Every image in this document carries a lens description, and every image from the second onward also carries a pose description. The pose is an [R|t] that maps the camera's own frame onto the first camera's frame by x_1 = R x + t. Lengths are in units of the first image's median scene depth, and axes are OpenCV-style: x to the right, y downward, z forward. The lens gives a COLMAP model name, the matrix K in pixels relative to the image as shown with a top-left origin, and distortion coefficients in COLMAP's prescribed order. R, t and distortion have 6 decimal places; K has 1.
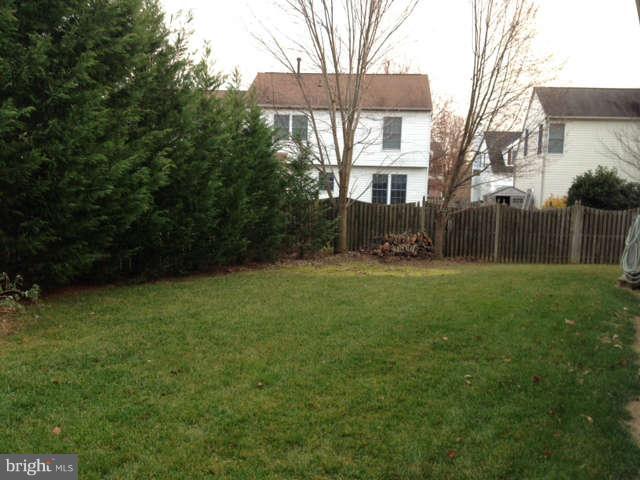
lens RADIAL K [[608.1, 0, 320.0], [0, 608.1, 240.0], [0, 0, 1]] dist [0.116333, -0.225845]
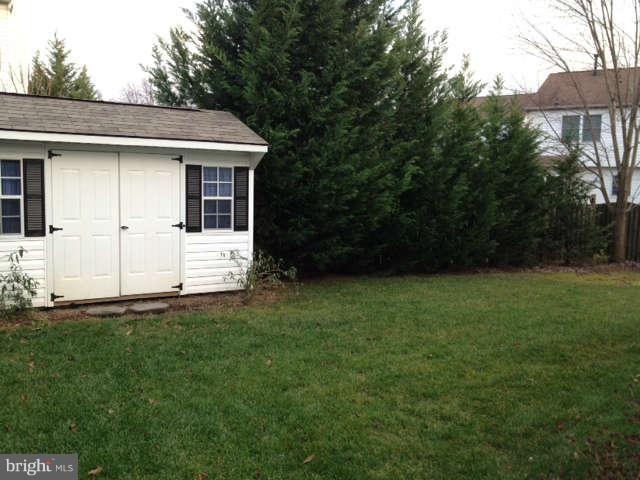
lens RADIAL K [[608.1, 0, 320.0], [0, 608.1, 240.0], [0, 0, 1]] dist [0.116333, -0.225845]
pose [[0.887507, 0.033552, -0.459572, 0.113873], [-0.037922, 0.999281, -0.000279, 0.009342], [0.459232, 0.017675, 0.888141, -0.070561]]
